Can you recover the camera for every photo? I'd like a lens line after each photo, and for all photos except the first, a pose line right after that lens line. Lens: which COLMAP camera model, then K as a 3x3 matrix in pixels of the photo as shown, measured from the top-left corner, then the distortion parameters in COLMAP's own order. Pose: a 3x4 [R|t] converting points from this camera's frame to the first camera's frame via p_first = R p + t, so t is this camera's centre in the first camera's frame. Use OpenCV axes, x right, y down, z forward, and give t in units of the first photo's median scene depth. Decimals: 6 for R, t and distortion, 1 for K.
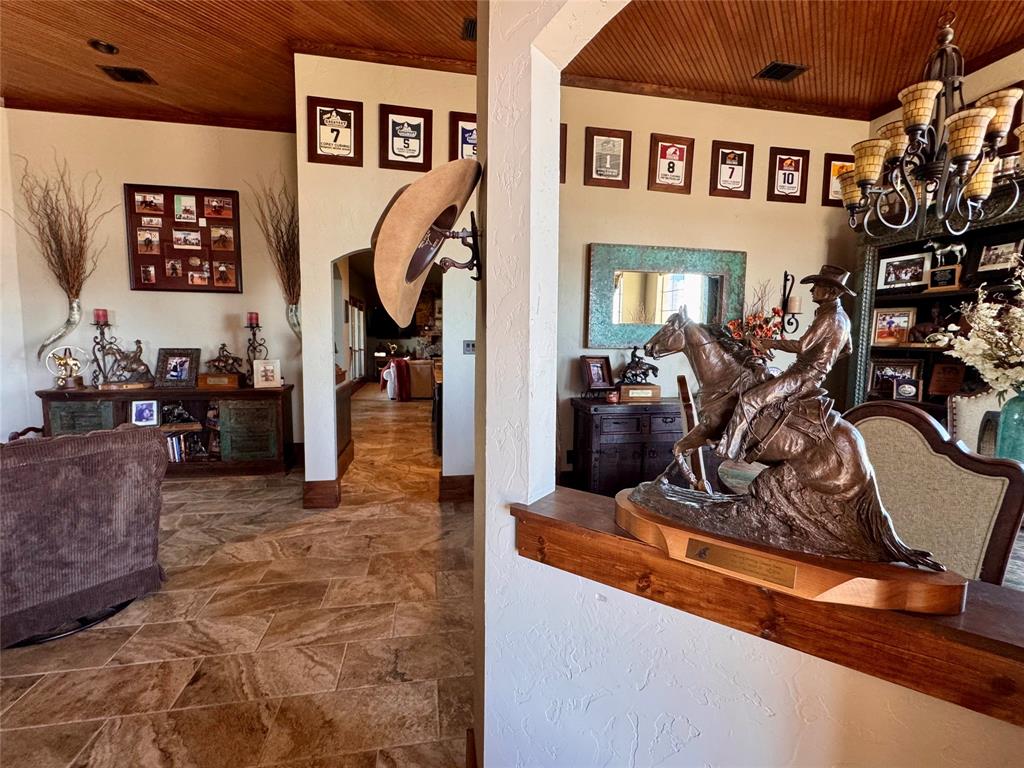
lens RADIAL K [[461.4, 0, 513.6], [0, 461.4, 380.6], [0, 0, 1]] dist [-0.006023, 0.000284]
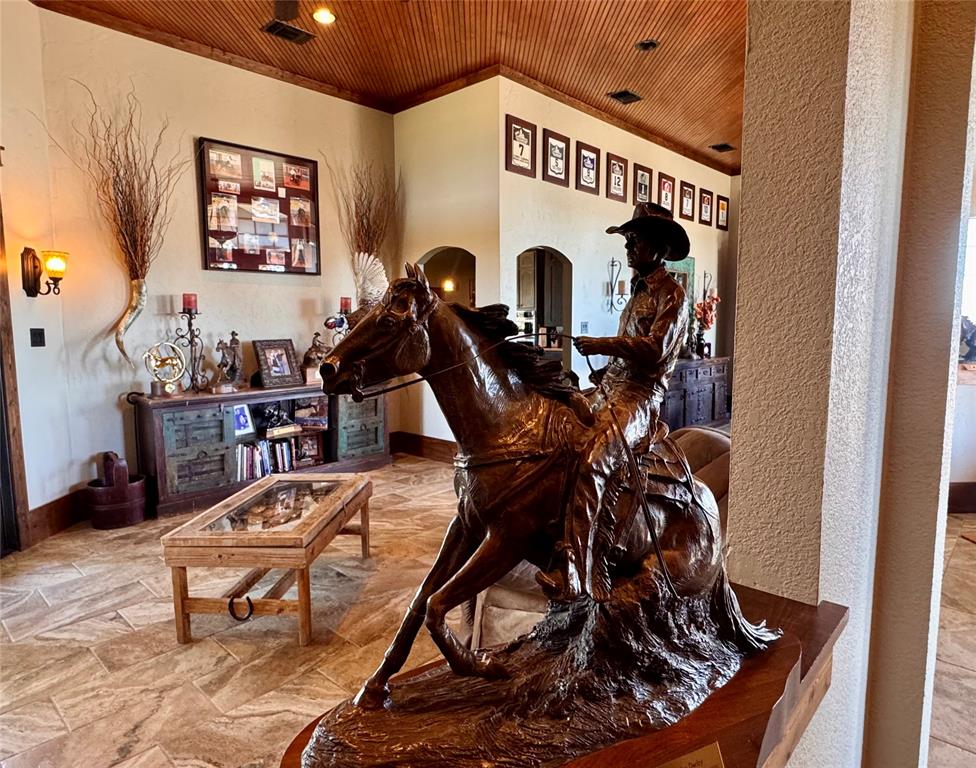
lens RADIAL K [[608.0, 0, 506.8], [0, 608.0, 385.1], [0, 0, 1]] dist [0.002628, -0.000692]
pose [[0.797046, -0.086157, 0.597742, -1.083298], [0.068916, 0.996282, 0.051708, -0.014985], [-0.599974, -0.000020, 0.800020, -0.169543]]
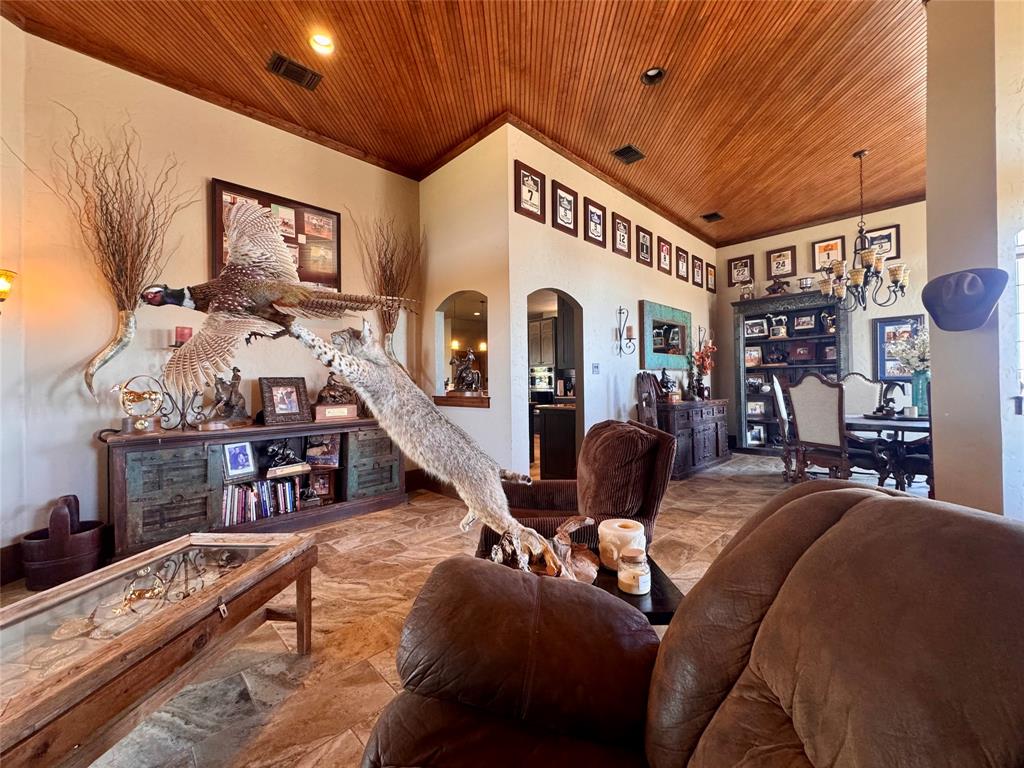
lens RADIAL K [[411.5, 0, 515.8], [0, 411.5, 382.4], [0, 0, 1]] dist [-0.000462, 0.000893]
pose [[0.831418, -0.025277, 0.555072, -0.806170], [0.076573, 0.994646, -0.069401, 0.025920], [-0.550345, 0.100205, 0.828902, 0.128895]]
